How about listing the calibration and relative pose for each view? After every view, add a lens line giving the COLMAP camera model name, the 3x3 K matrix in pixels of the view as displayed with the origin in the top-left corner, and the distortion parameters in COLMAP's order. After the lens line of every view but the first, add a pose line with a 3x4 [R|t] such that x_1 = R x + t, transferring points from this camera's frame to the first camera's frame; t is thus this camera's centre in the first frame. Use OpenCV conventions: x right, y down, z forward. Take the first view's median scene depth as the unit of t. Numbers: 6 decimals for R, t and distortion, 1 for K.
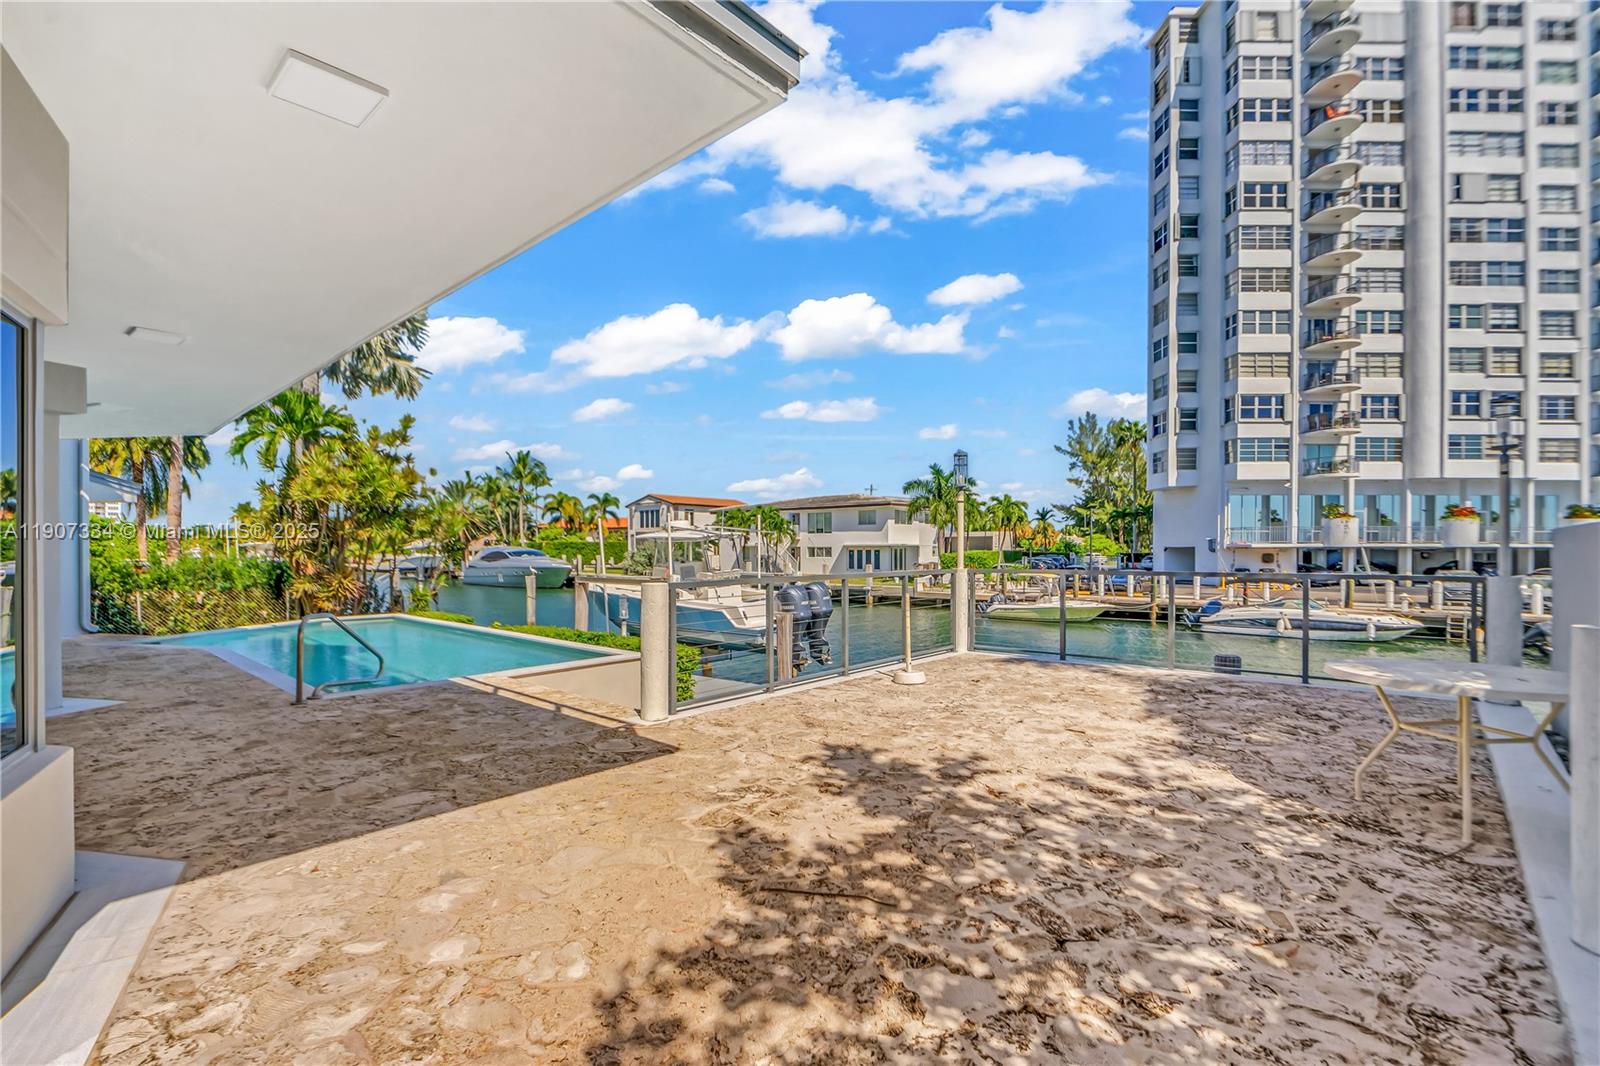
lens RADIAL K [[722.0, 0, 793.1], [0, 722.0, 553.6], [0, 0, 1]] dist [0.017917, -0.013602]
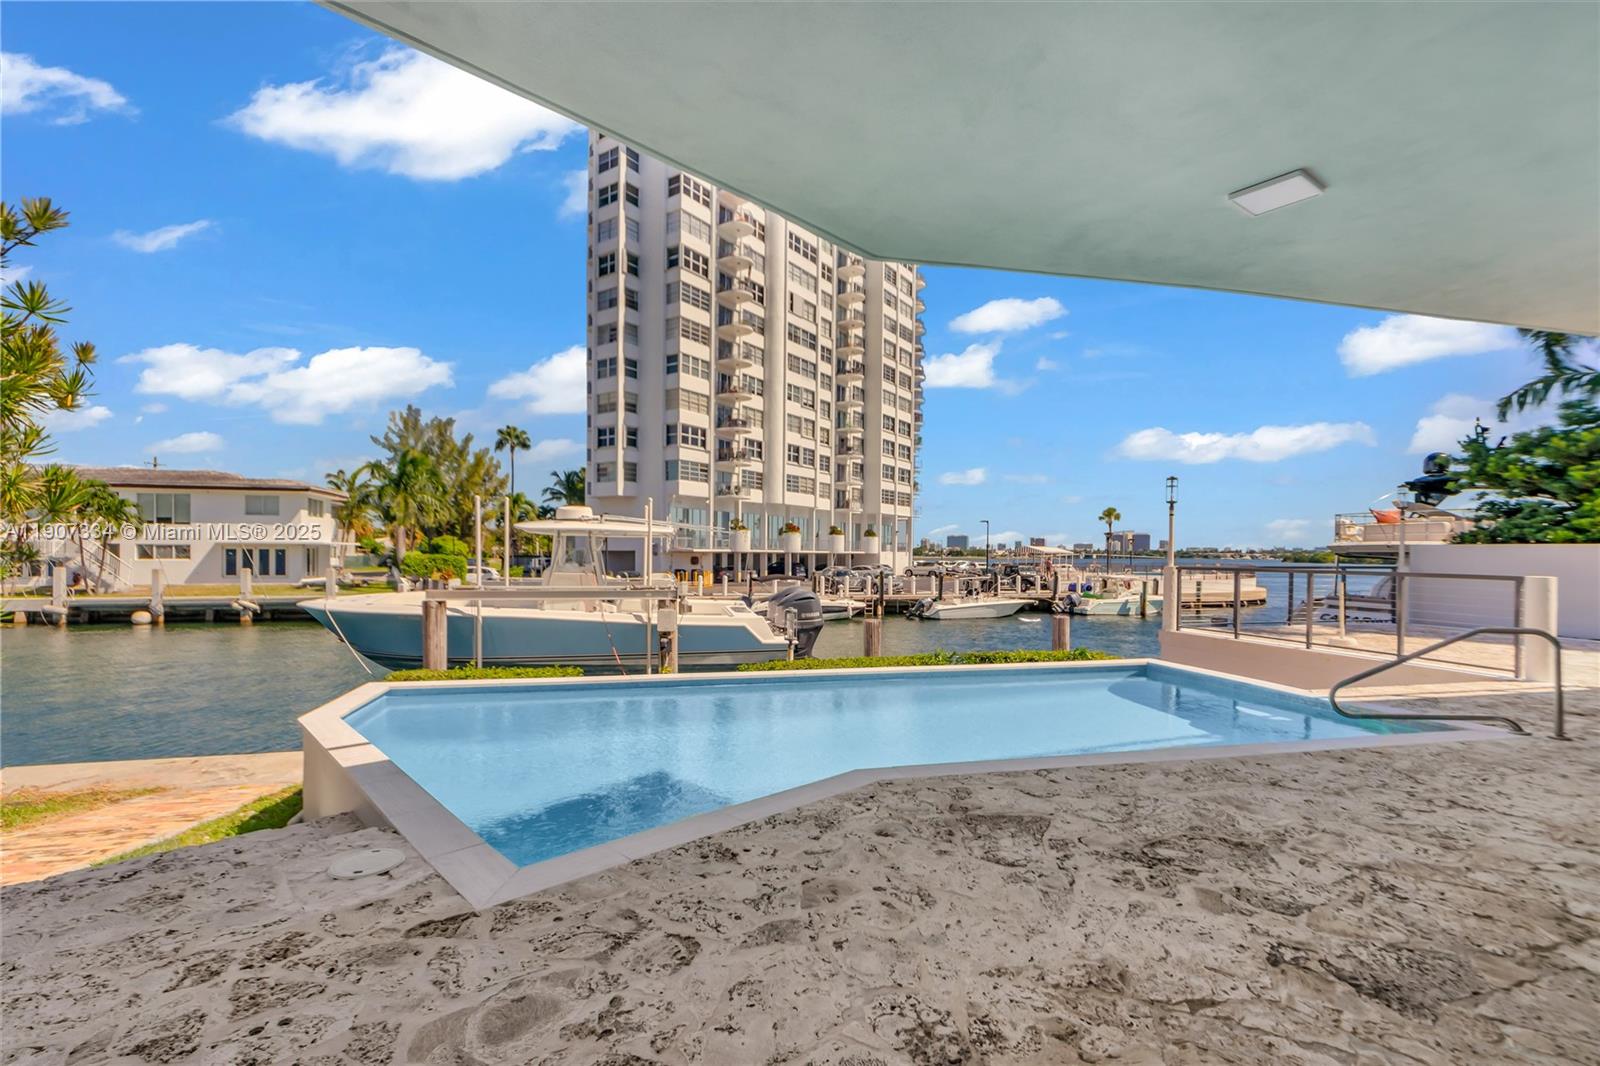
lens RADIAL K [[718.2, 0, 788.7], [0, 718.2, 567.9], [0, 0, 1]] dist [0.000486, -0.000010]
pose [[0.575885, -0.008485, 0.817487, -0.248782], [-0.004873, 0.999893, 0.013811, 0.001498], [-0.817516, -0.011937, 0.575782, 0.173230]]
